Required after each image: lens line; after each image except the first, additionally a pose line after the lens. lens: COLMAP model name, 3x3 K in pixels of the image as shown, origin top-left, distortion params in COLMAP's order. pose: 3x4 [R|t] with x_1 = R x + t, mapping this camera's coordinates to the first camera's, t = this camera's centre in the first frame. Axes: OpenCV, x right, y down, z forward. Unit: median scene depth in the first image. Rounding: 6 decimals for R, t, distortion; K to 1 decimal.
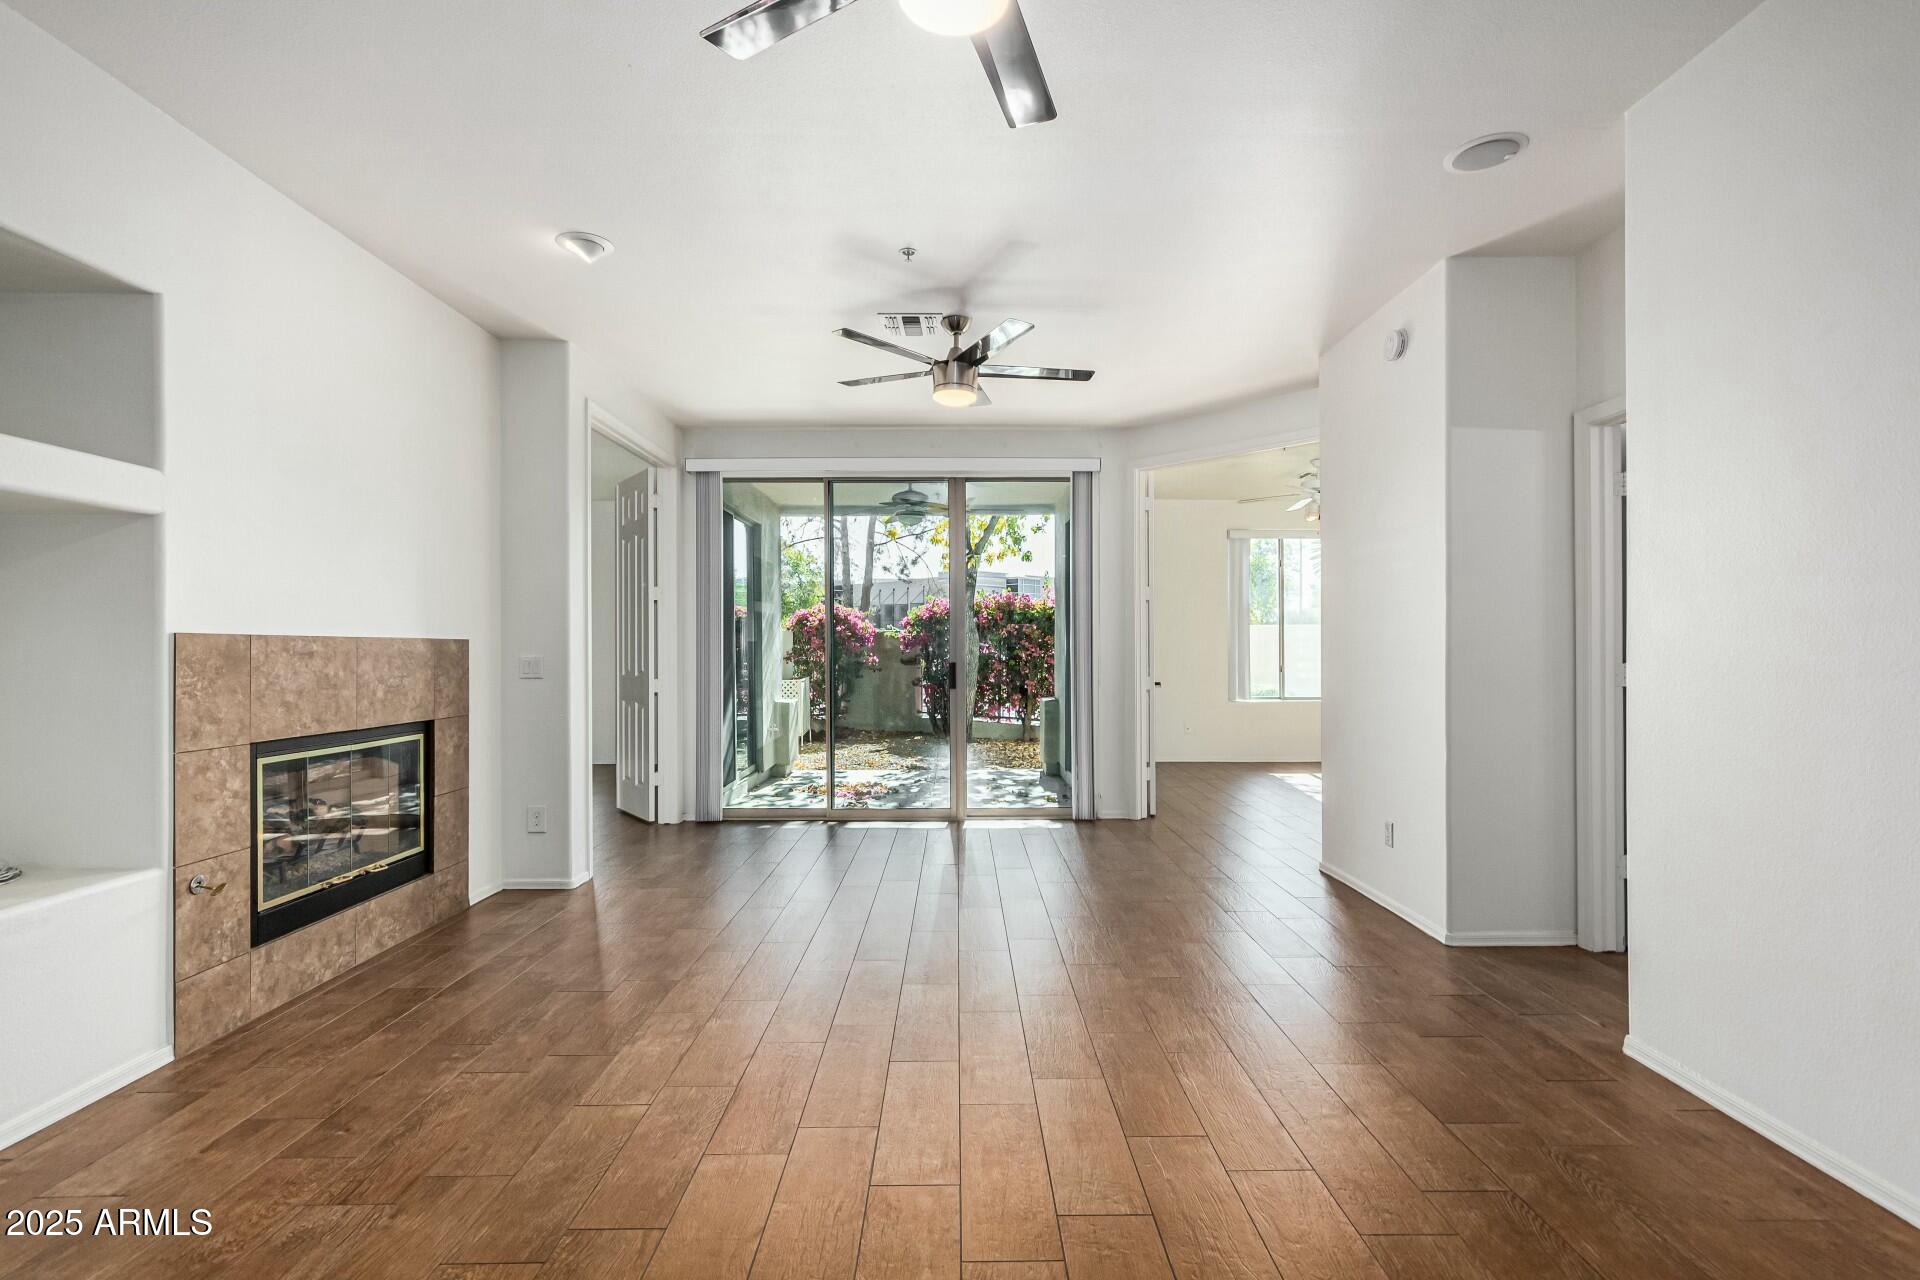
lens RADIAL K [[899.0, 0, 977.7], [0, 899.0, 642.8], [0, 0, 1]] dist [0.003551, 0.002801]
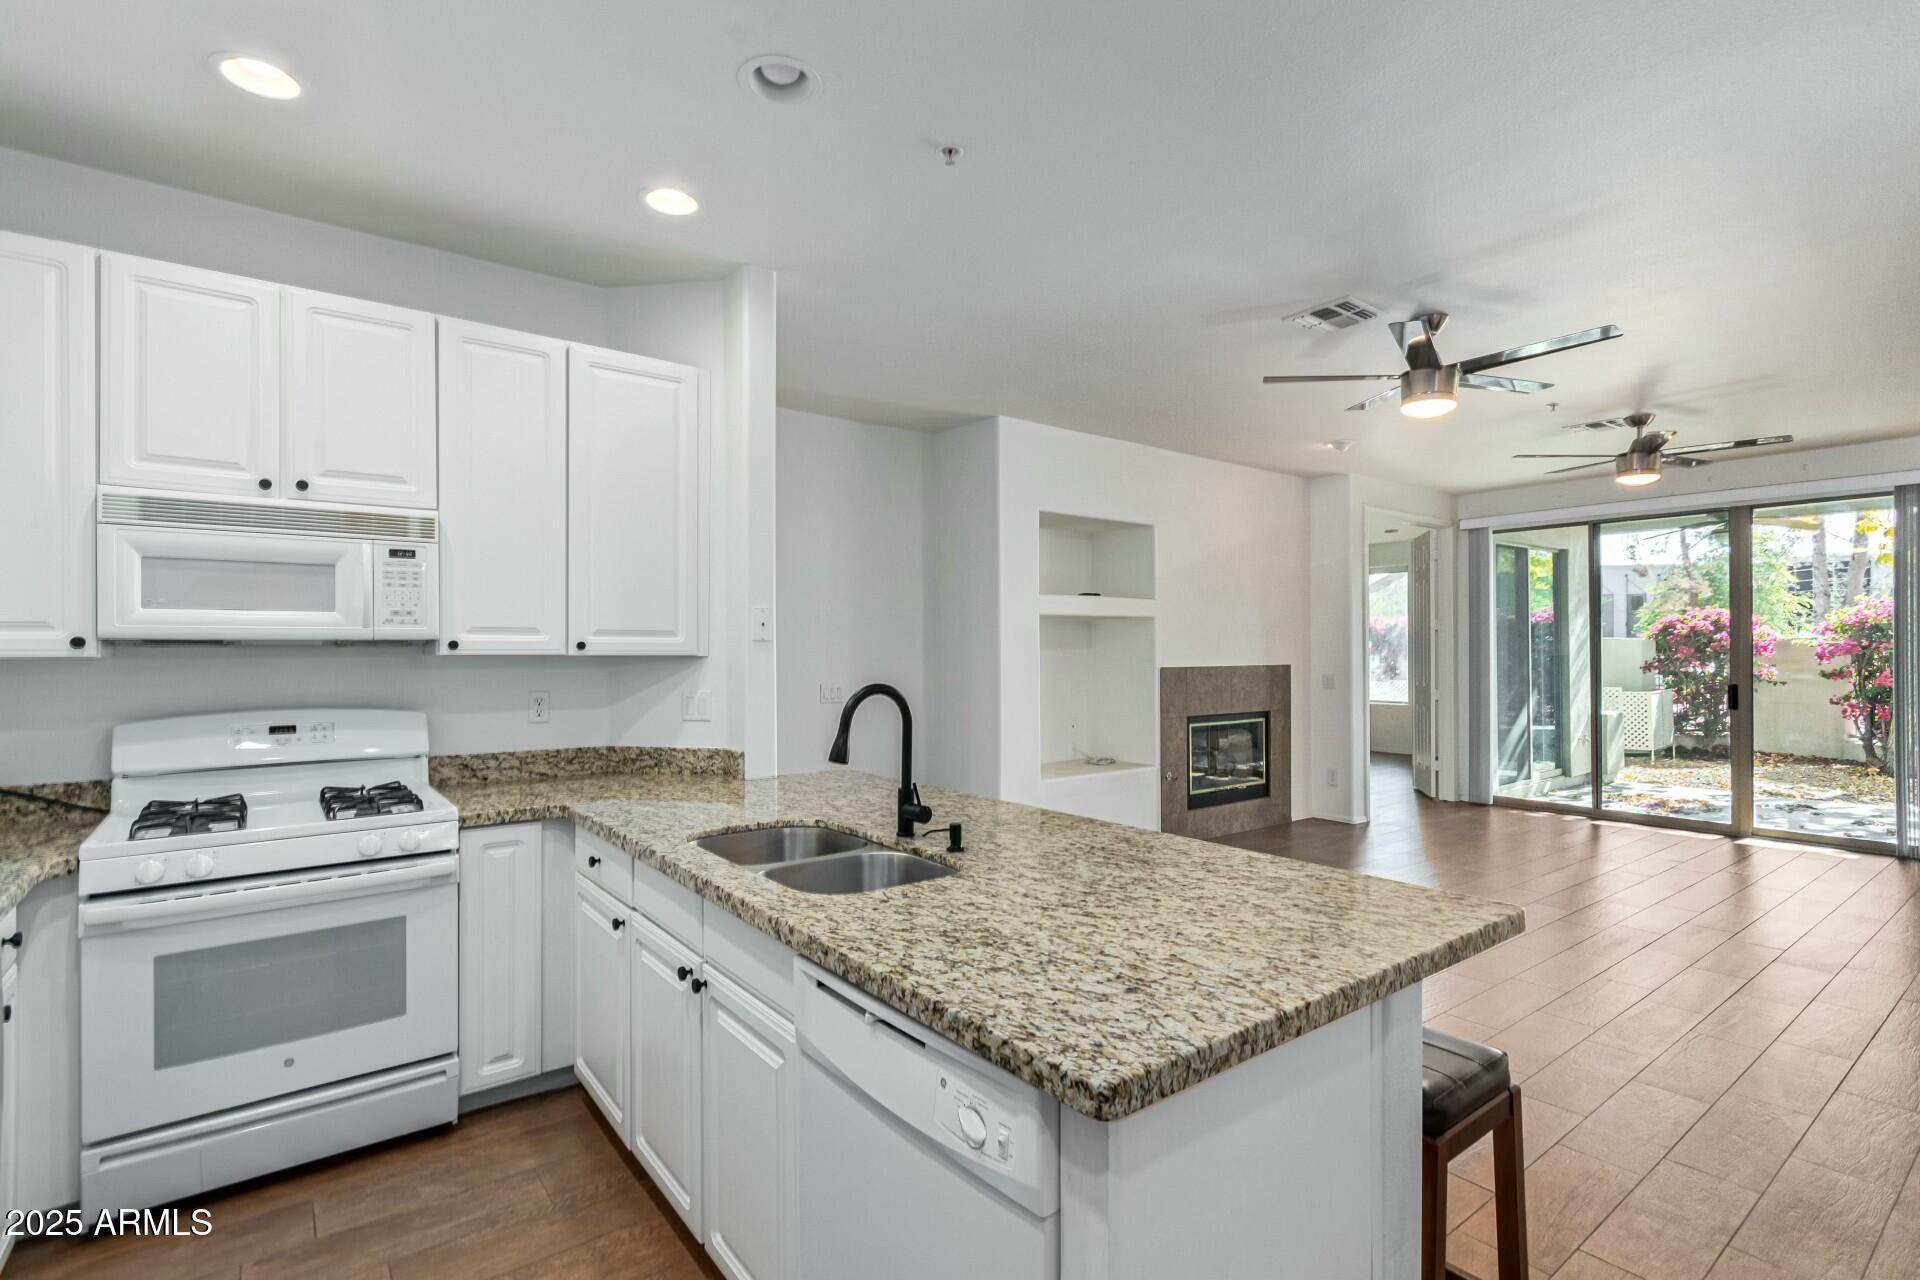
lens RADIAL K [[899.0, 0, 933.3], [0, 899.0, 650.8], [0, 0, 1]] dist [0.003551, 0.002801]
pose [[0.577068, 0.002955, -0.816691, 0.470778], [0.007828, 0.999928, 0.009149, -0.055718], [0.816659, -0.011673, 0.577003, -0.576896]]
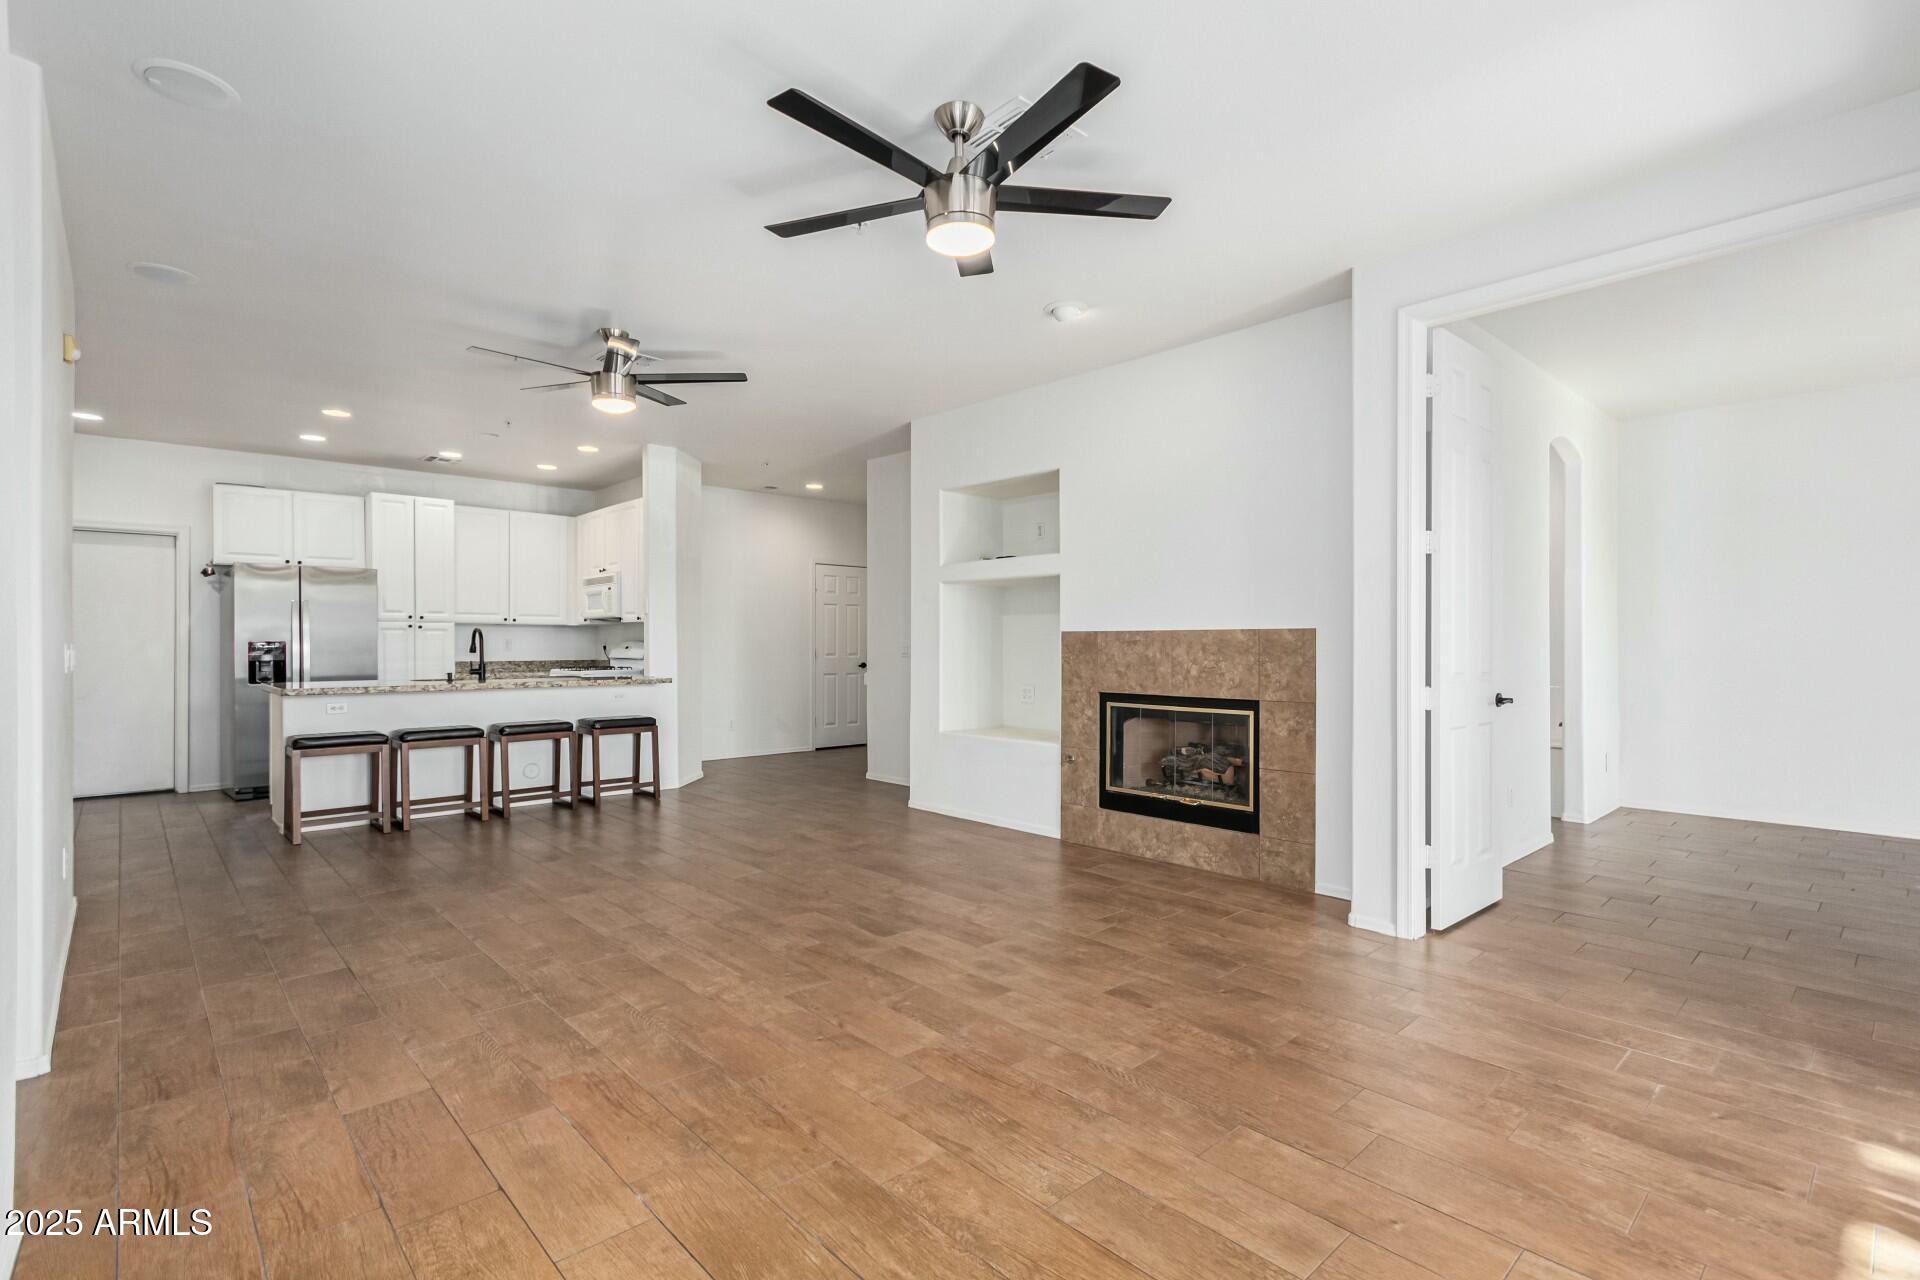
lens RADIAL K [[899.0, 0, 955.8], [0, 899.0, 647.7], [0, 0, 1]] dist [0.003551, 0.002801]
pose [[-0.755739, 0.008311, -0.654820, 0.429791], [0.009986, 0.999949, 0.001167, 0.014229], [0.654796, -0.005657, -0.755784, 1.630560]]
